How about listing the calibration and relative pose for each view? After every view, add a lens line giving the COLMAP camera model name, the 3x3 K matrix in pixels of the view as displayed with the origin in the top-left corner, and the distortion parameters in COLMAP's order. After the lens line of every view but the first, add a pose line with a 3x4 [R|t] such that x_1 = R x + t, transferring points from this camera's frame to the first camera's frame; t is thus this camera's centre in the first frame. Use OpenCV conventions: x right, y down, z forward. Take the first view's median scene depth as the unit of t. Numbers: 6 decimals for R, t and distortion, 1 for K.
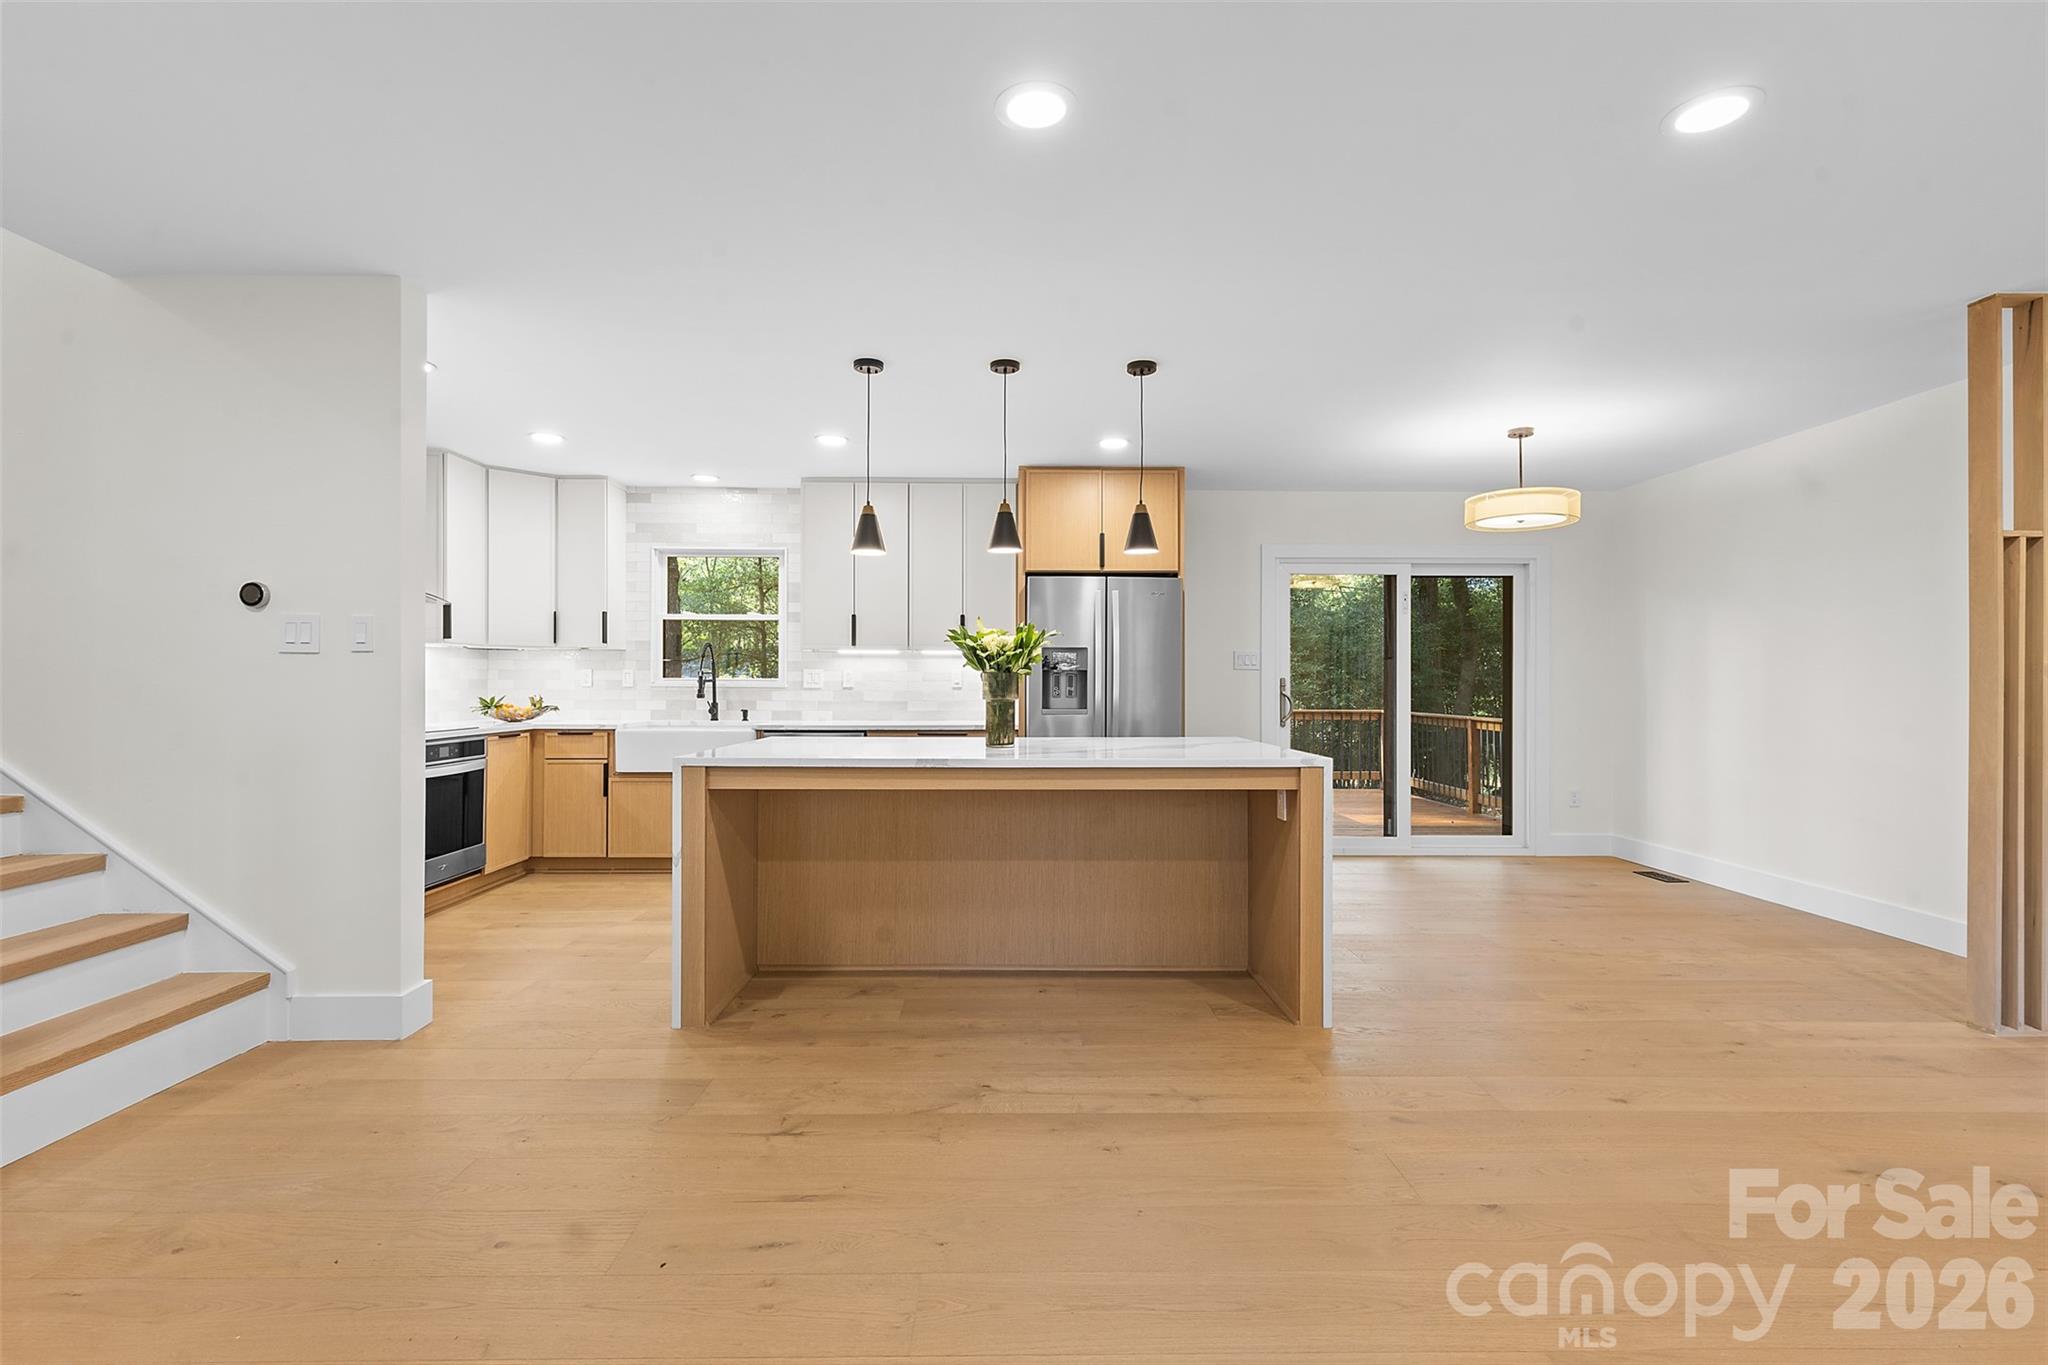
lens RADIAL K [[918.0, 0, 1021.5], [0, 918.0, 677.0], [0, 0, 1]] dist [0.010141, -0.002856]
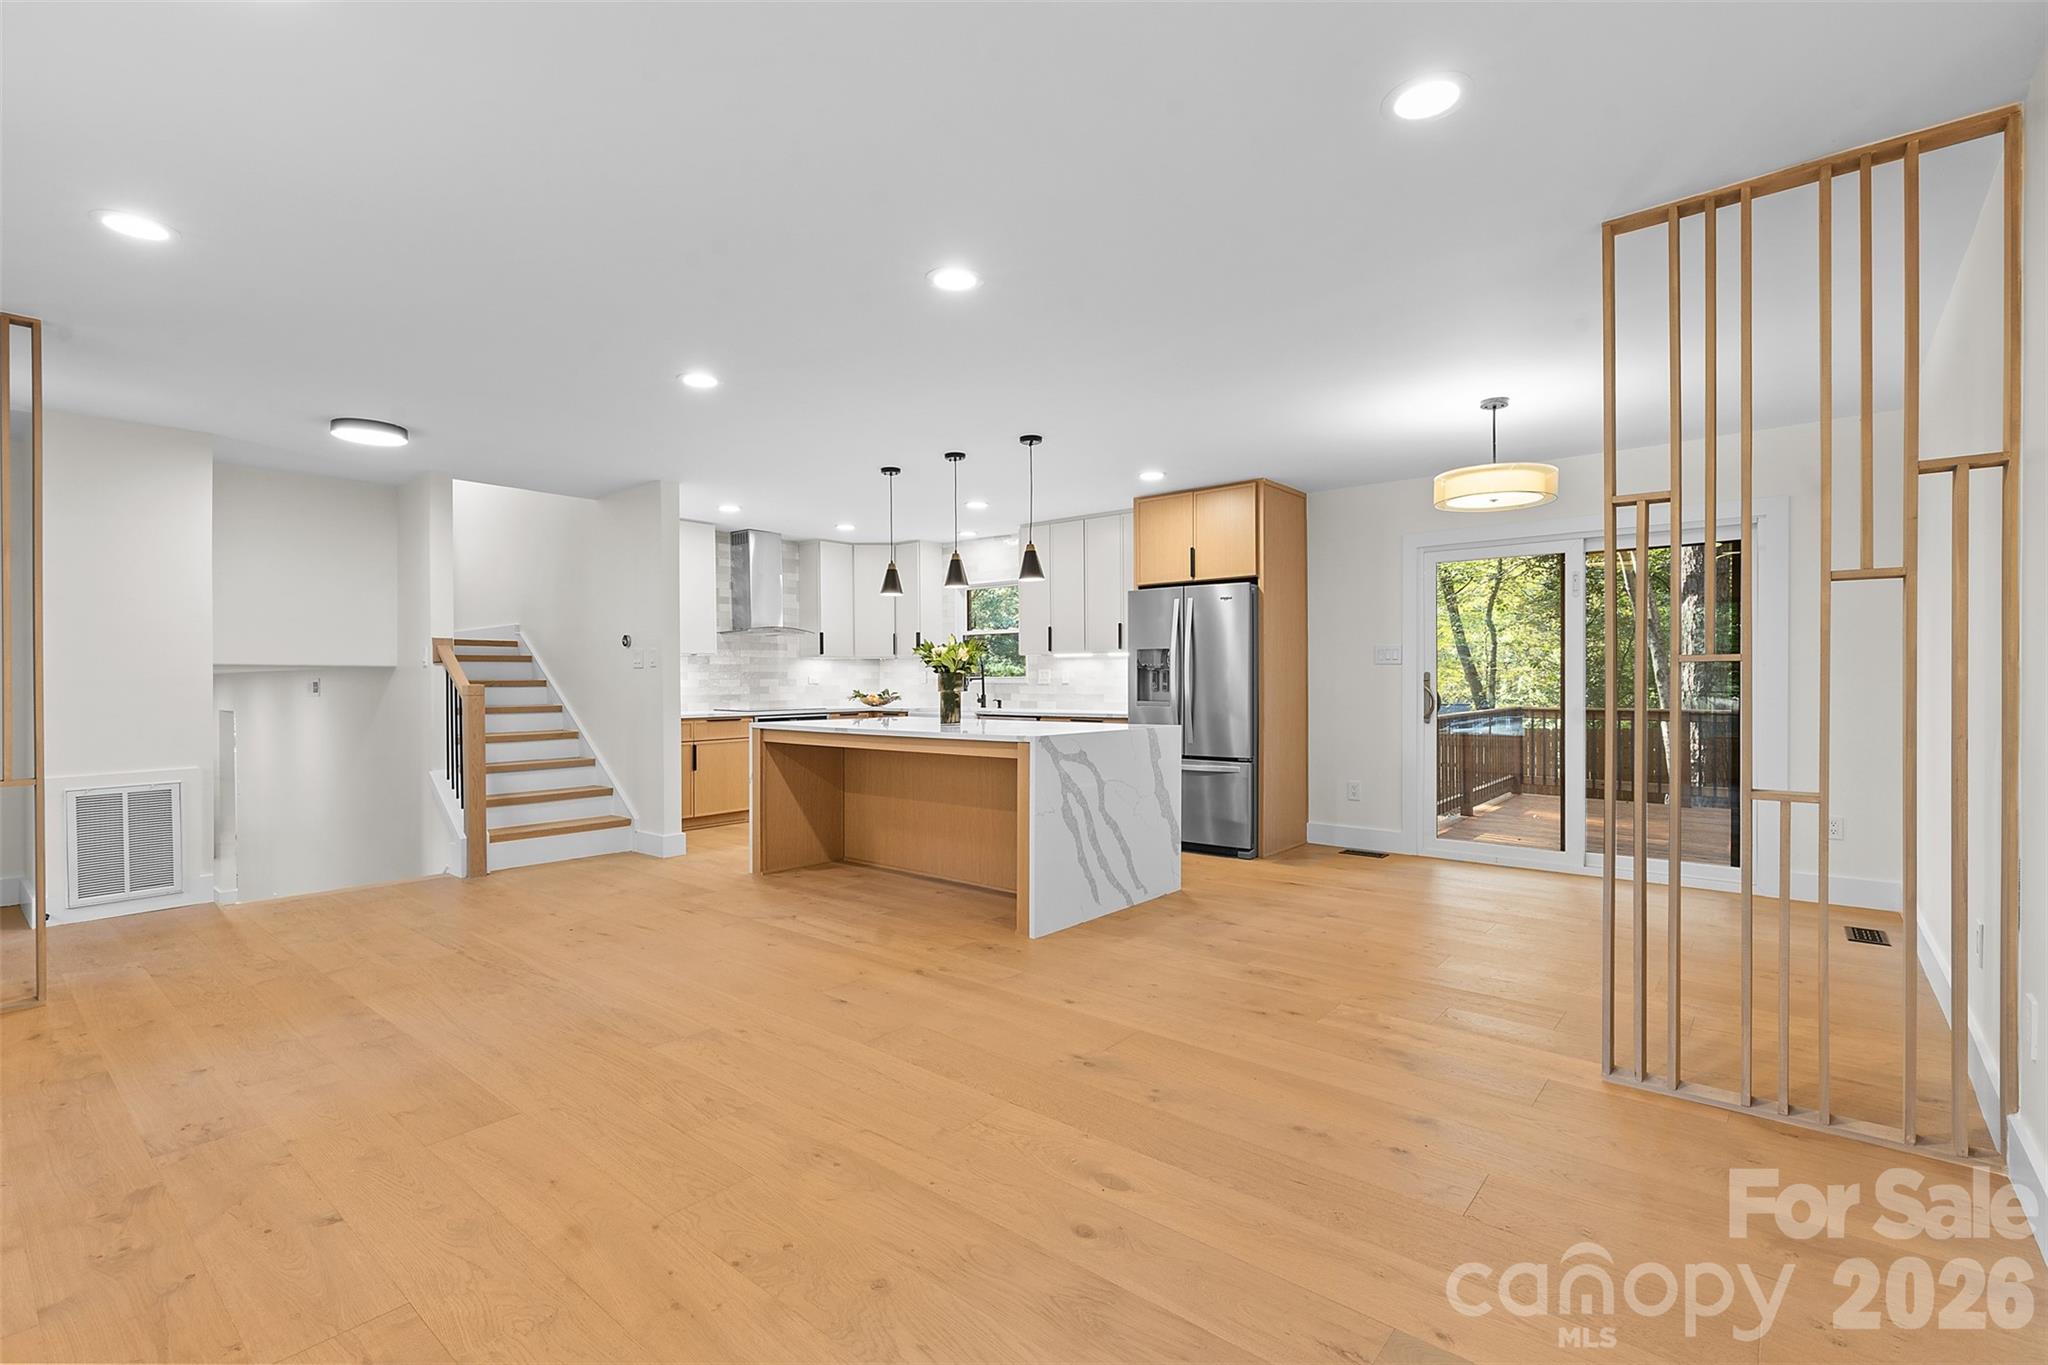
lens RADIAL K [[918.0, 0, 1020.9], [0, 918.0, 682.2], [0, 0, 1]] dist [0.010141, -0.002856]
pose [[0.756314, -0.003906, -0.654197, 0.745956], [0.010789, 0.999921, 0.006502, 0.001300], [0.654120, -0.011975, 0.756296, -0.006553]]
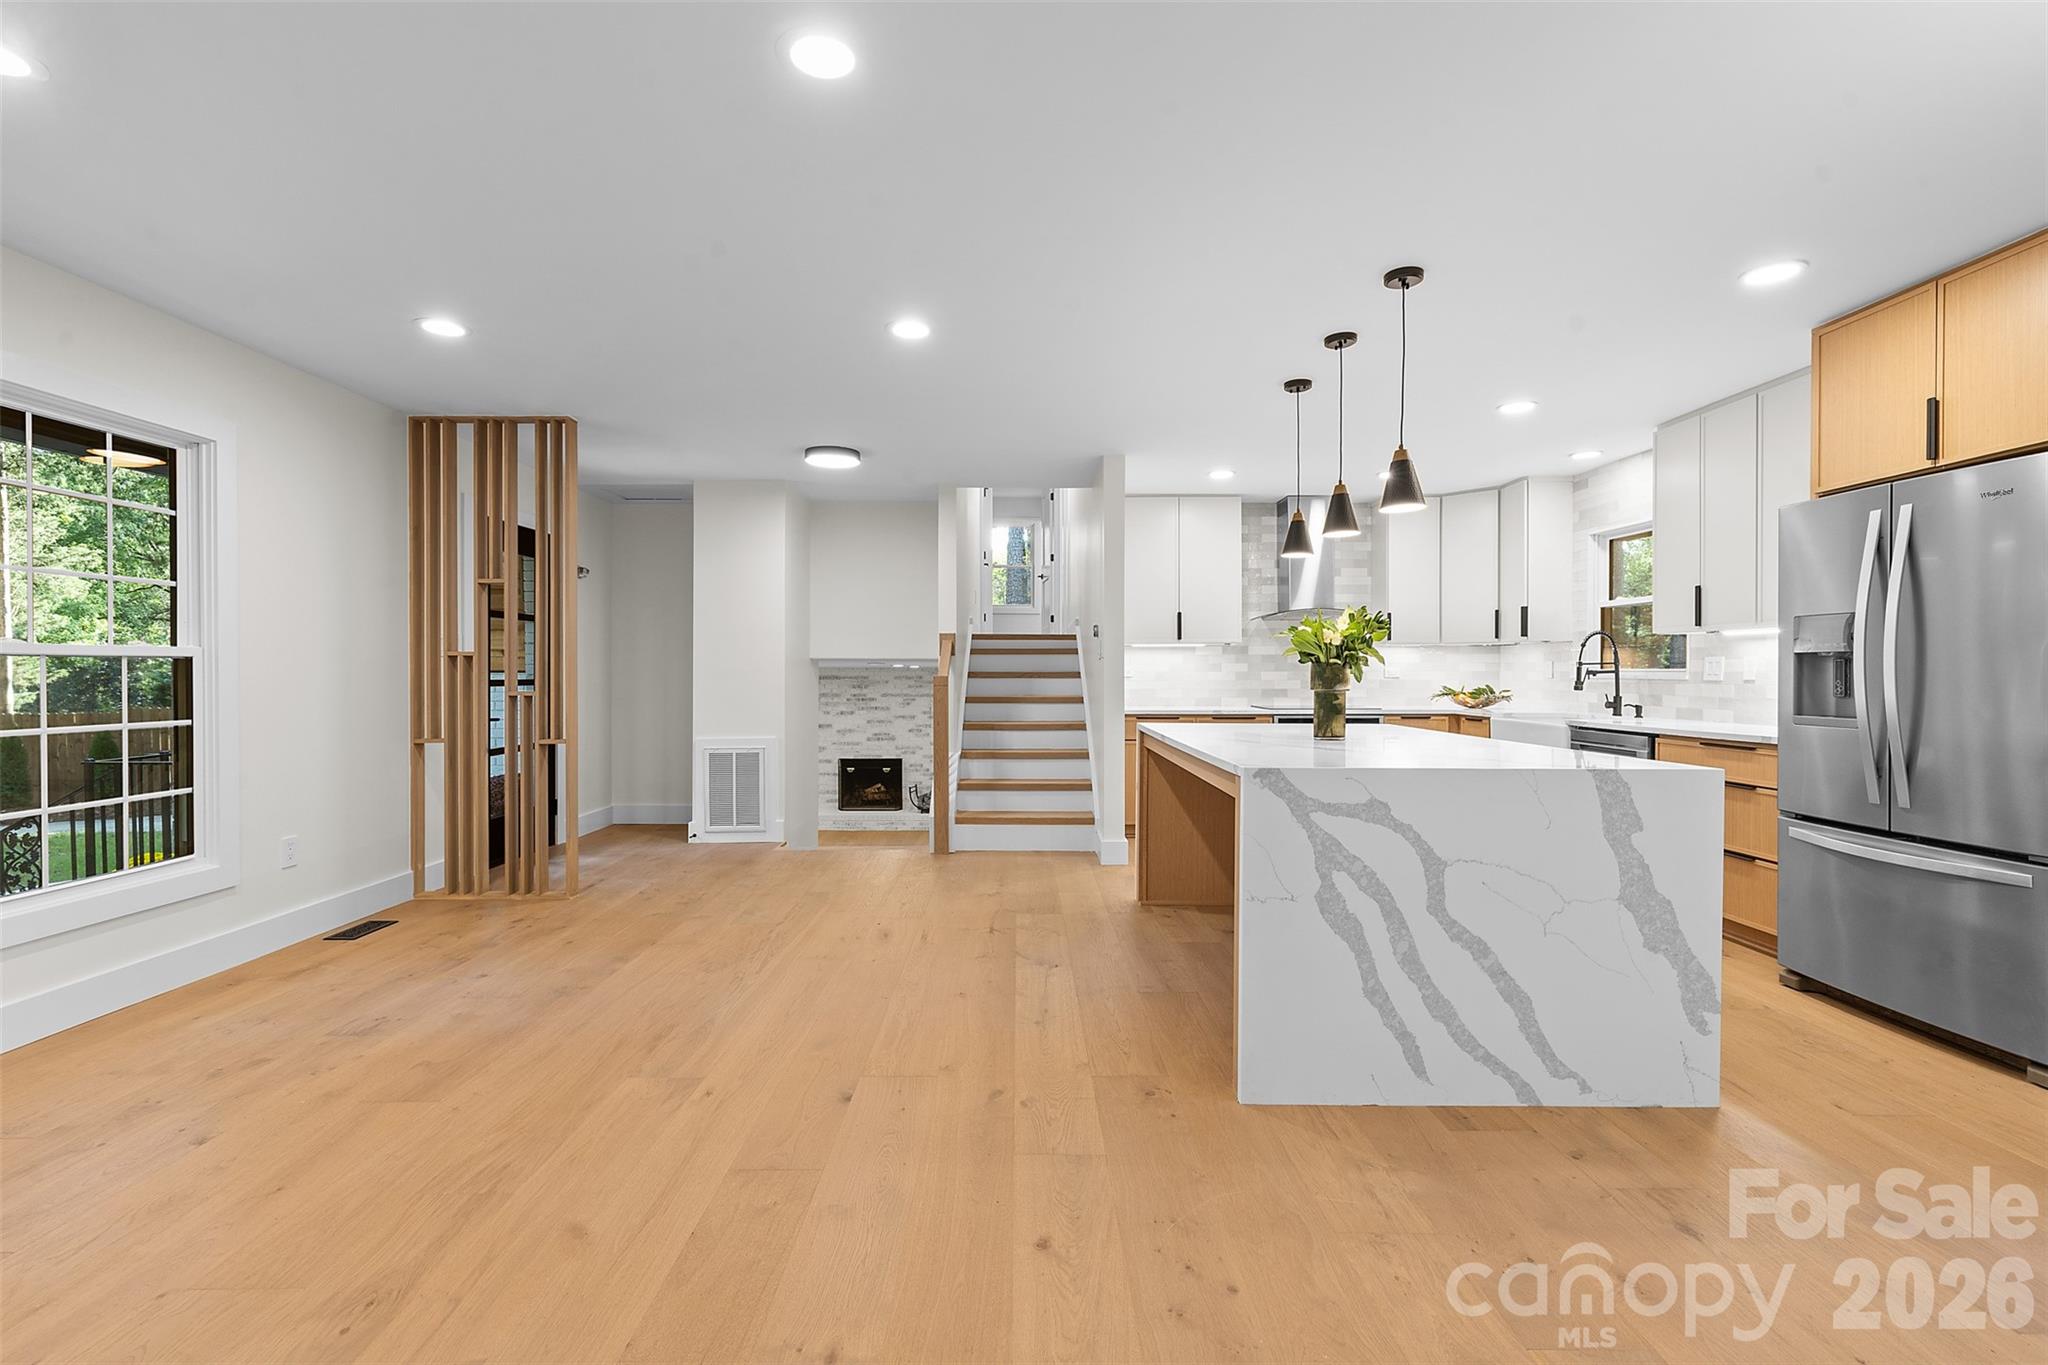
lens RADIAL K [[918.0, 0, 1022.8], [0, 918.0, 681.4], [0, 0, 1]] dist [0.010141, -0.002856]
pose [[-0.008889, 0.006789, -0.999937, 0.710832], [0.005654, 0.999961, 0.006739, 0.005076], [0.999945, -0.005594, -0.008927, 0.514334]]
